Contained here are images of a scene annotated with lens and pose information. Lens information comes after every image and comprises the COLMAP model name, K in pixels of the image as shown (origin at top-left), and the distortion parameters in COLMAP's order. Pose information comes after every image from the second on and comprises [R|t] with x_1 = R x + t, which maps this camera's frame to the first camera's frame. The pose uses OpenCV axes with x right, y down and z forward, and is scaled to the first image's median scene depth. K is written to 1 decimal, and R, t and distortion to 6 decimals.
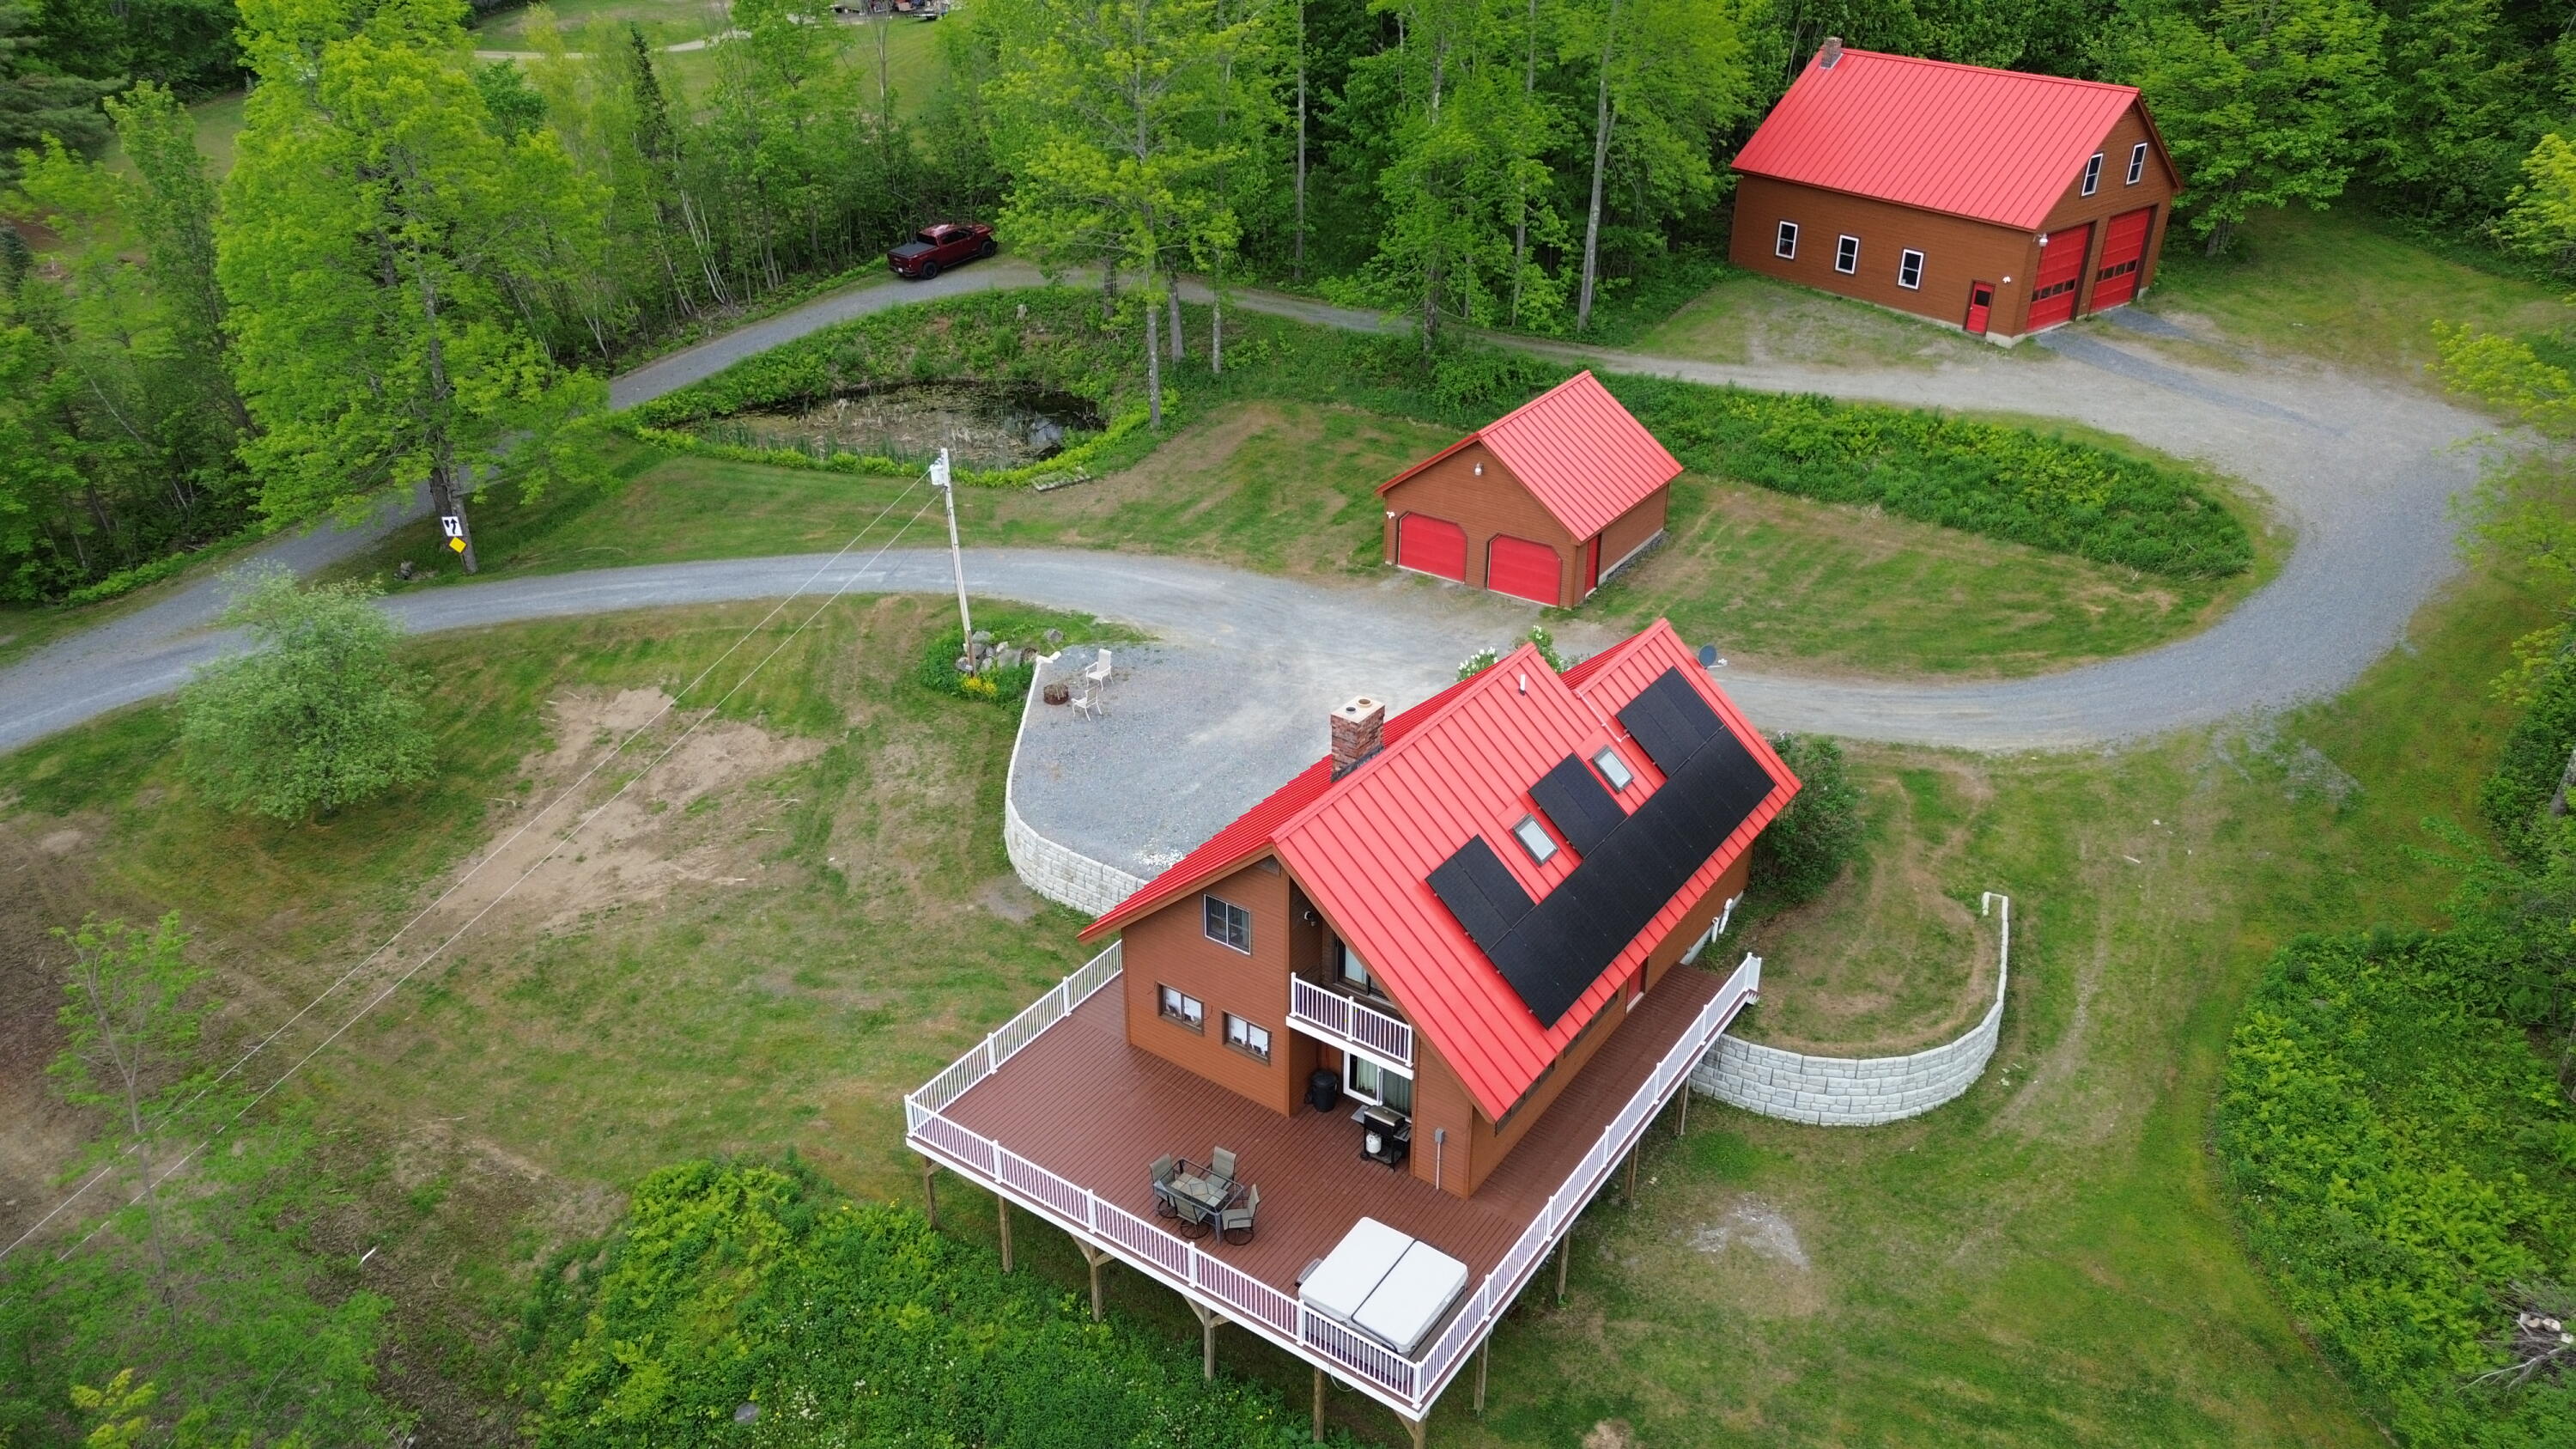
lens RADIAL K [[1814.8, 0, 1290.9], [0, 1814.8, 730.8], [0, 0, 1]] dist [0.076616, -0.075129]
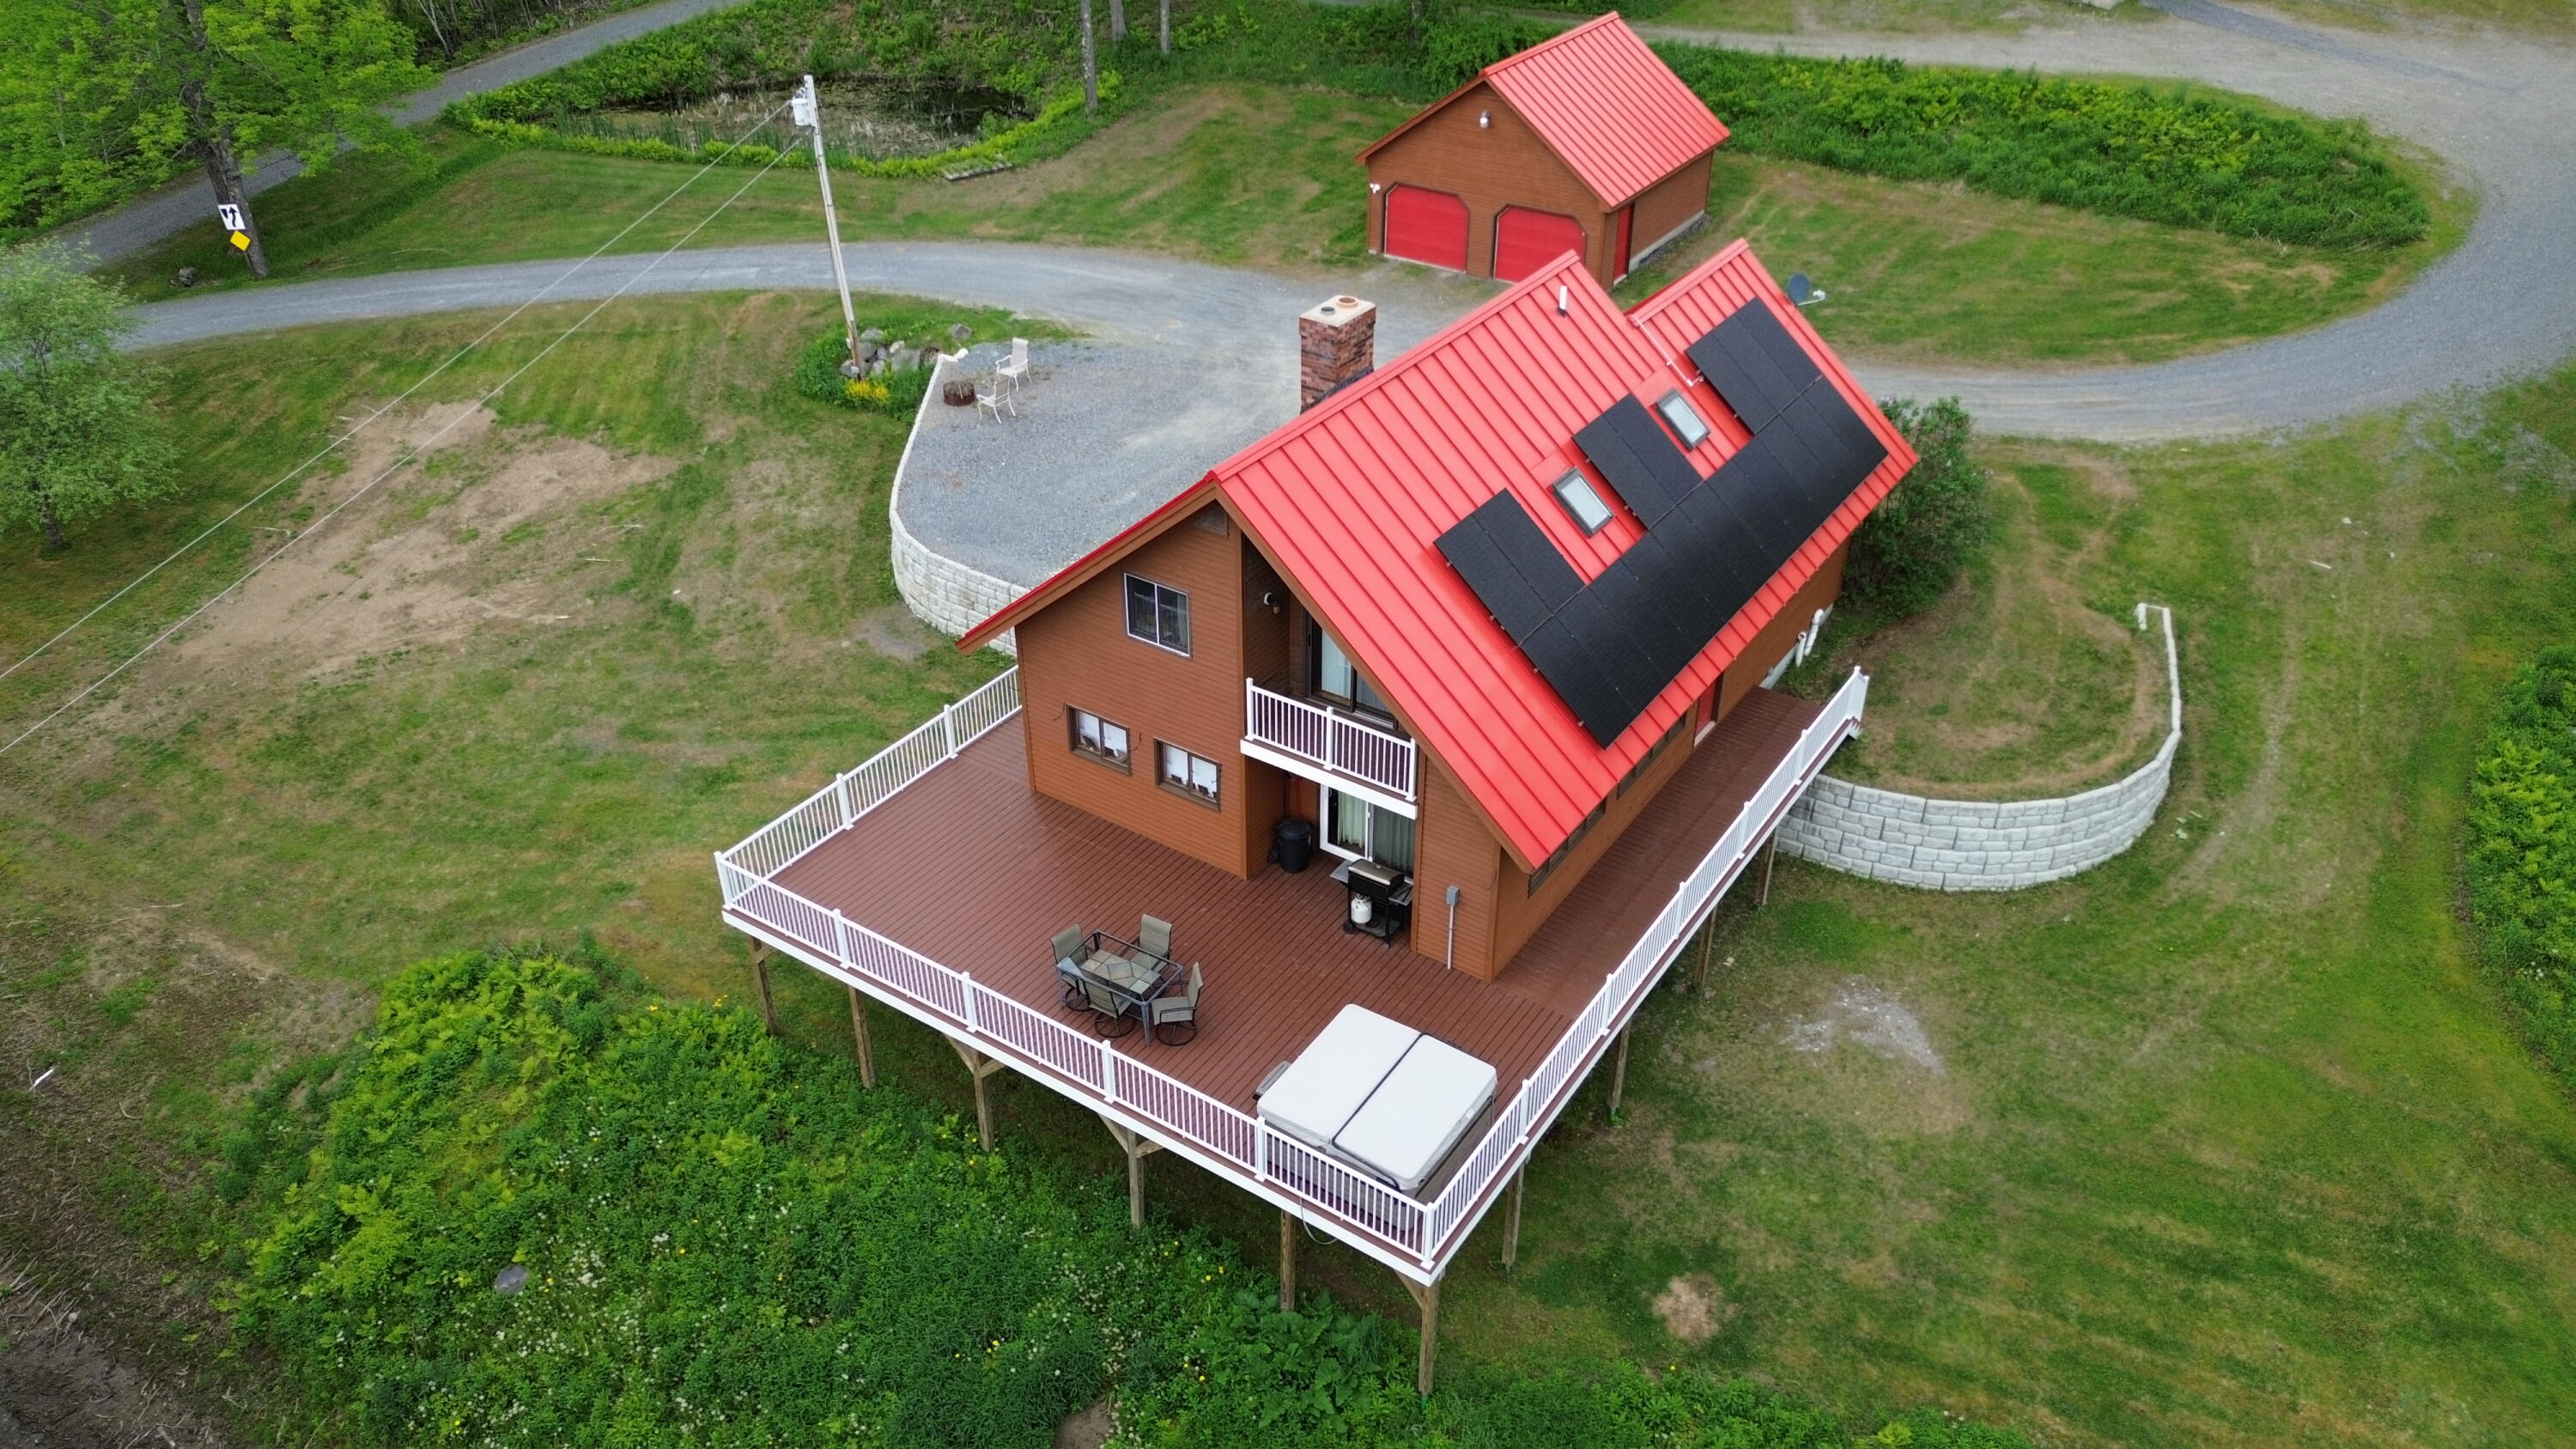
lens RADIAL K [[1819.8, 0, 1290.8], [0, 1819.8, 722.0], [0, 0, 1]] dist [0.082242, -0.080645]
pose [[0.999888, -0.008625, 0.012202, 0.004691], [0.007586, 0.996537, 0.082806, 0.048571], [-0.012874, -0.082704, 0.996491, 0.149421]]
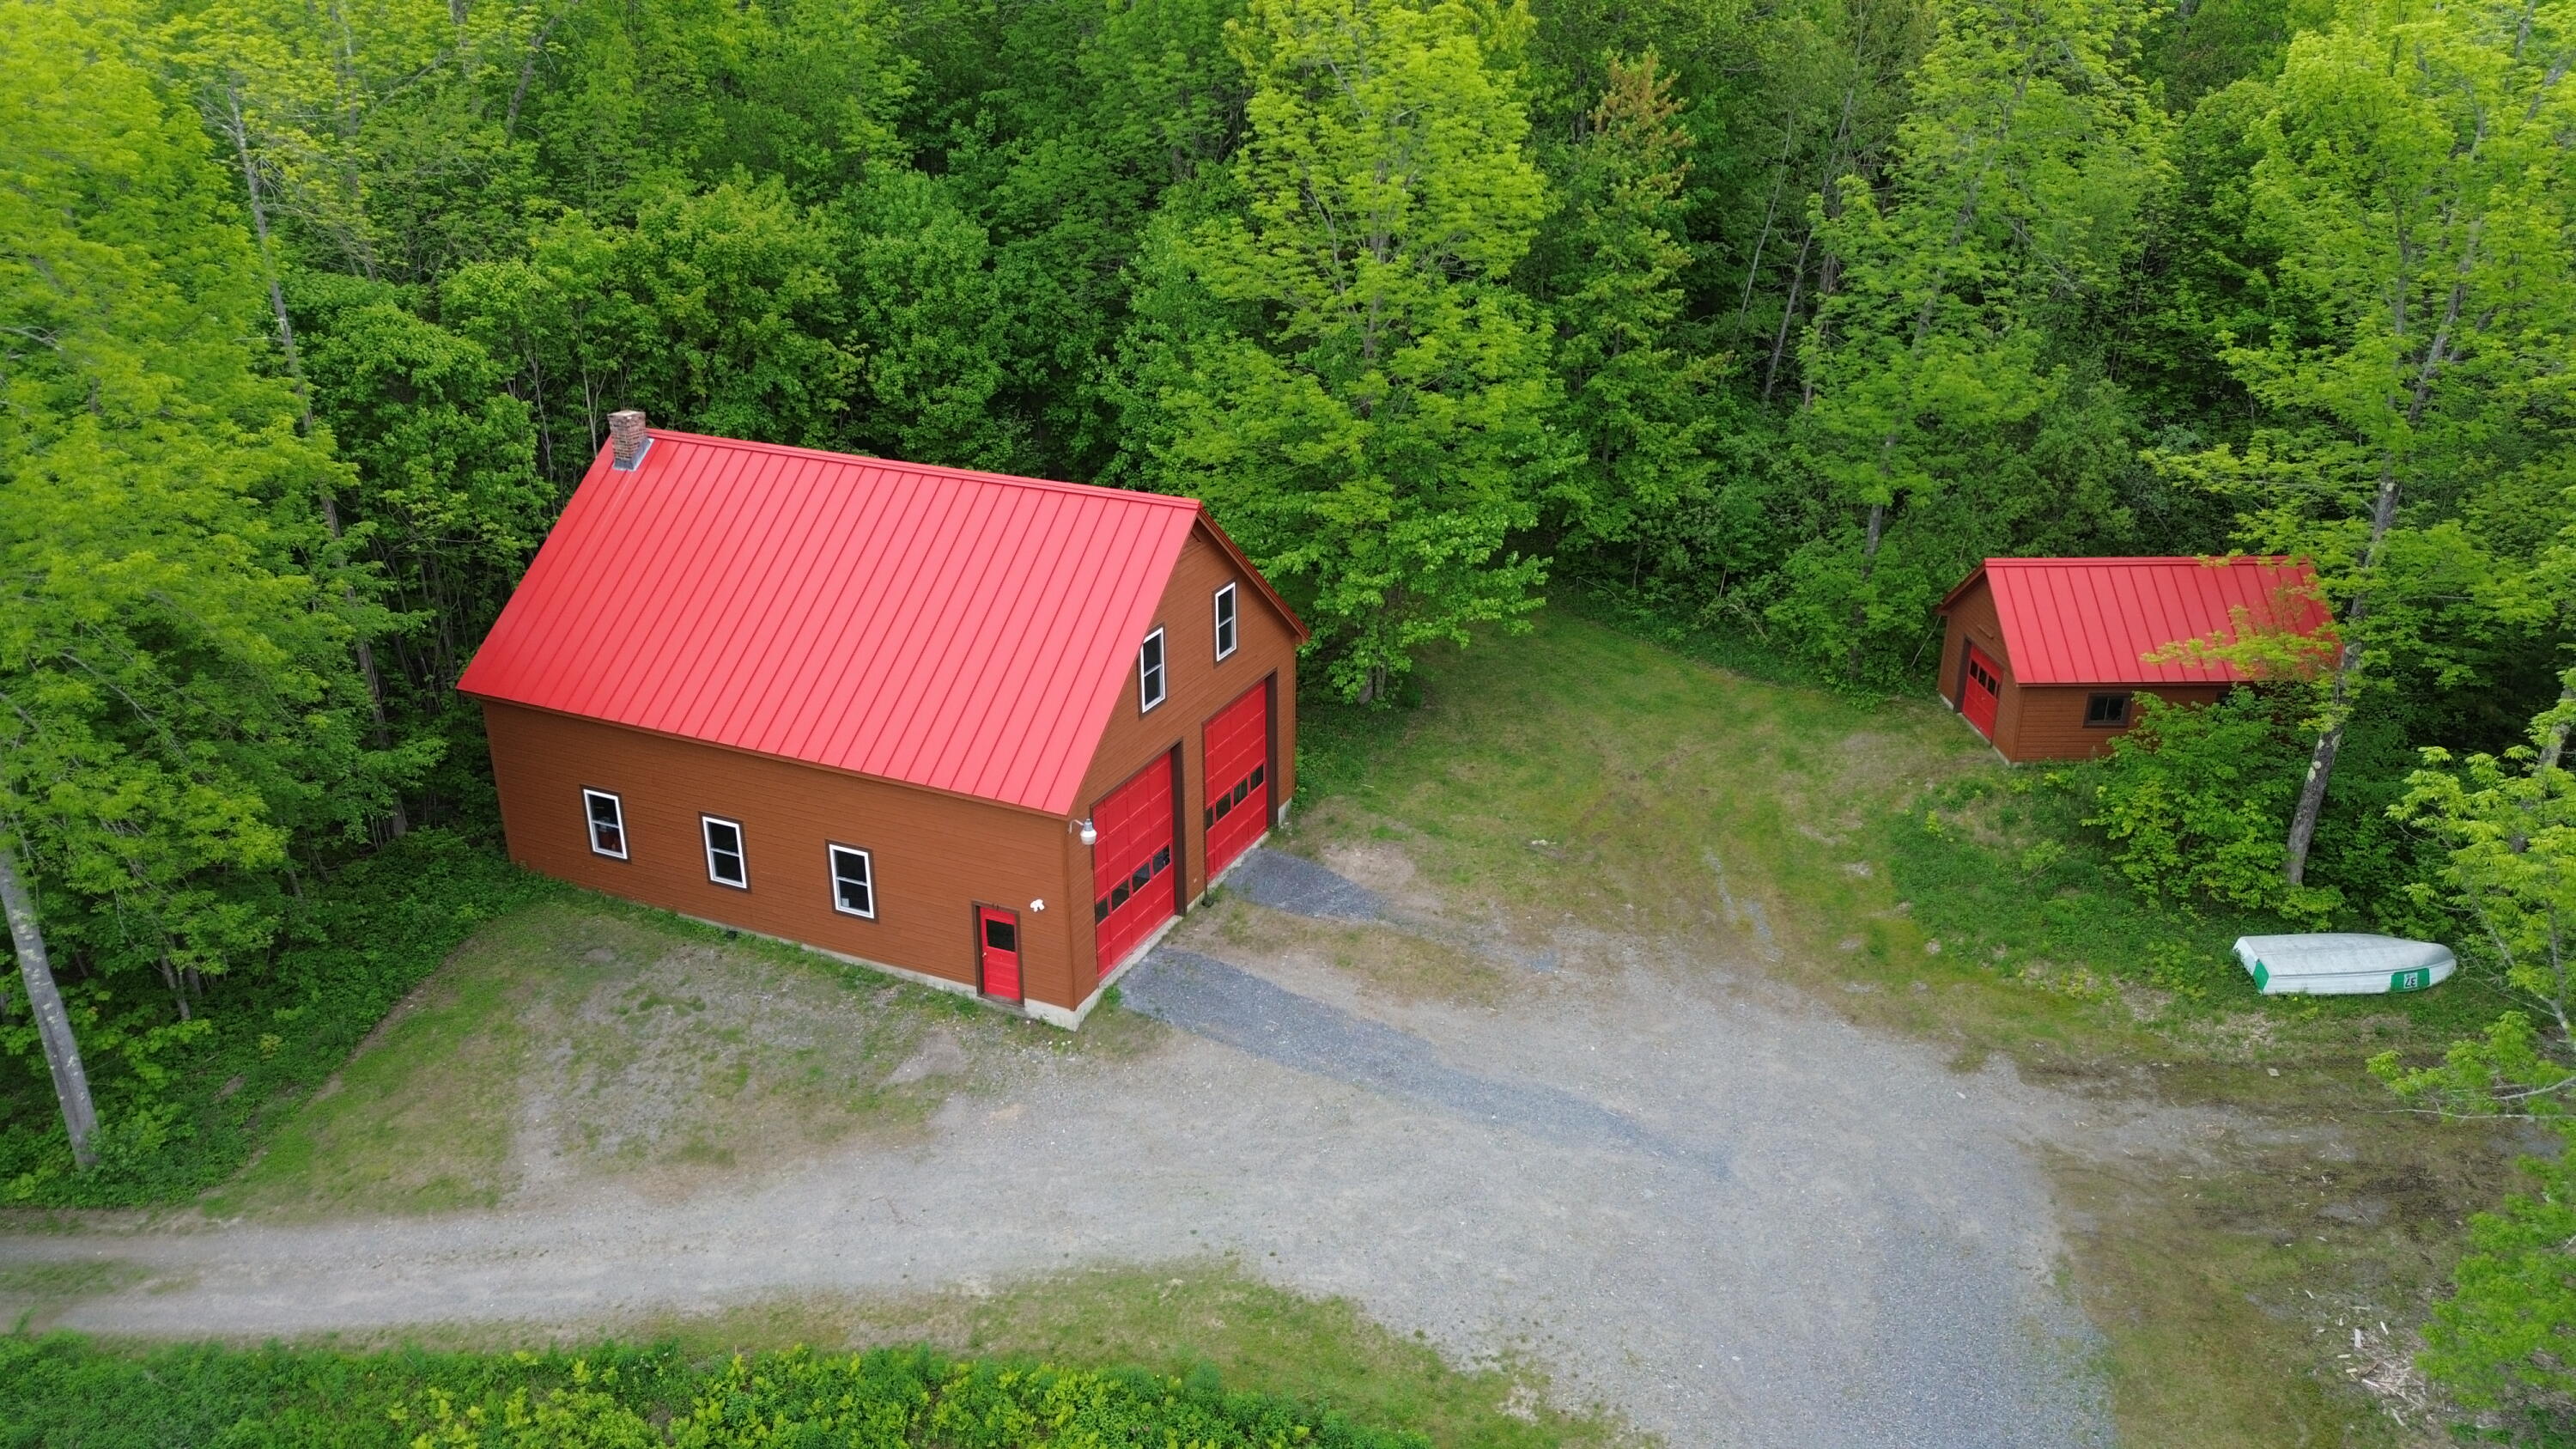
lens RADIAL K [[1814.8, 0, 1290.9], [0, 1814.8, 730.8], [0, 0, 1]] dist [0.076616, -0.075129]
pose [[0.892246, -0.174350, 0.416532, 0.285023], [0.217524, 0.974323, -0.058127, -0.272308], [-0.395702, 0.142469, 0.907261, 0.591257]]
